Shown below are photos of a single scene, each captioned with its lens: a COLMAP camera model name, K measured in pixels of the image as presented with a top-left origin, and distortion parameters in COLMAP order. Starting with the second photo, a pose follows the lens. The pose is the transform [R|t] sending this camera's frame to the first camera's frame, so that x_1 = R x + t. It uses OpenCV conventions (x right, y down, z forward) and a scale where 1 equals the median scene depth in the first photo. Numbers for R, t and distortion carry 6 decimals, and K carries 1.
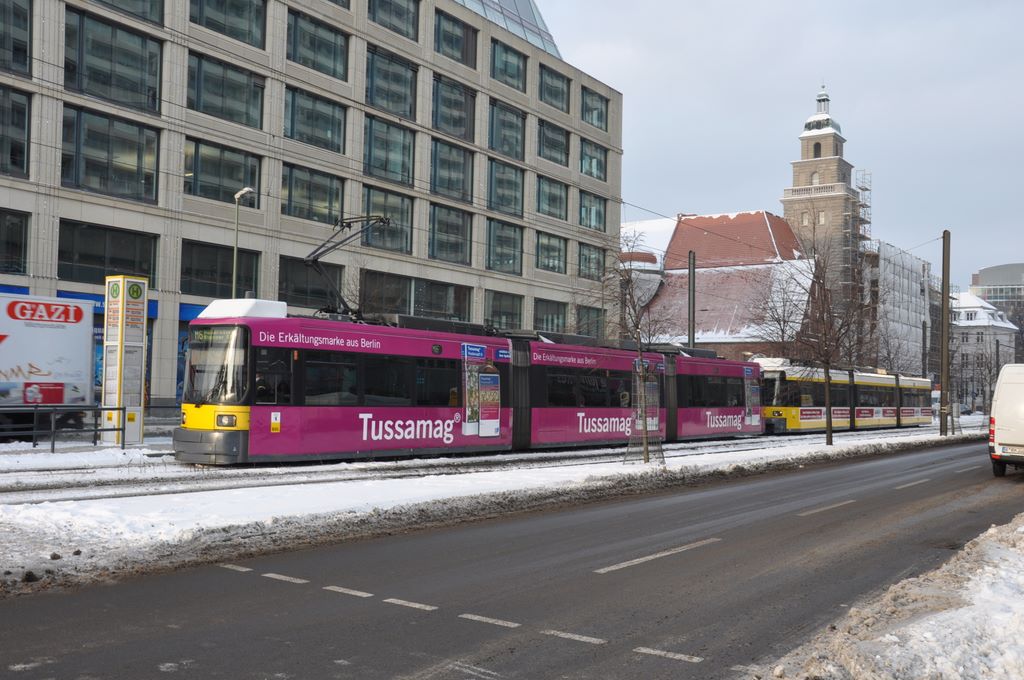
lens RADIAL K [[1046.1, 0, 514.9], [0, 1046.1, 348.3], [0, 0, 1]] dist [0.011075, 0.000000]
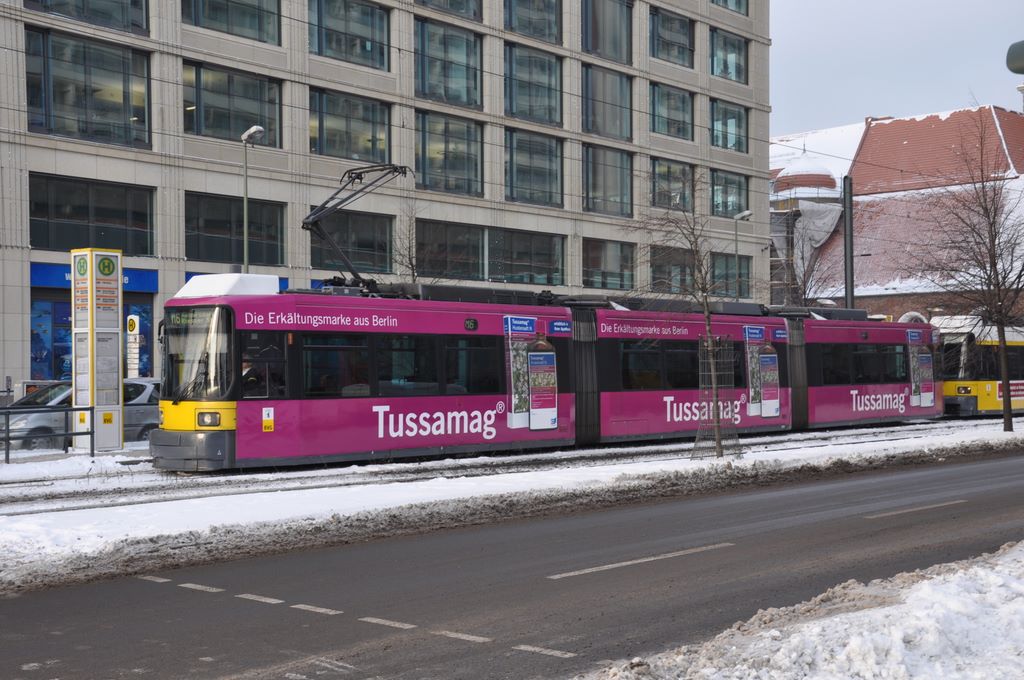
lens RADIAL K [[1409.9, 0, 512.8], [0, 1409.9, 350.2], [0, 0, 1]] dist [0.185231, 0.000000]
pose [[0.993399, -0.030711, -0.110524, 0.069171], [0.033817, 0.999081, 0.026340, -0.006055], [0.109614, -0.029904, 0.993524, -0.079743]]
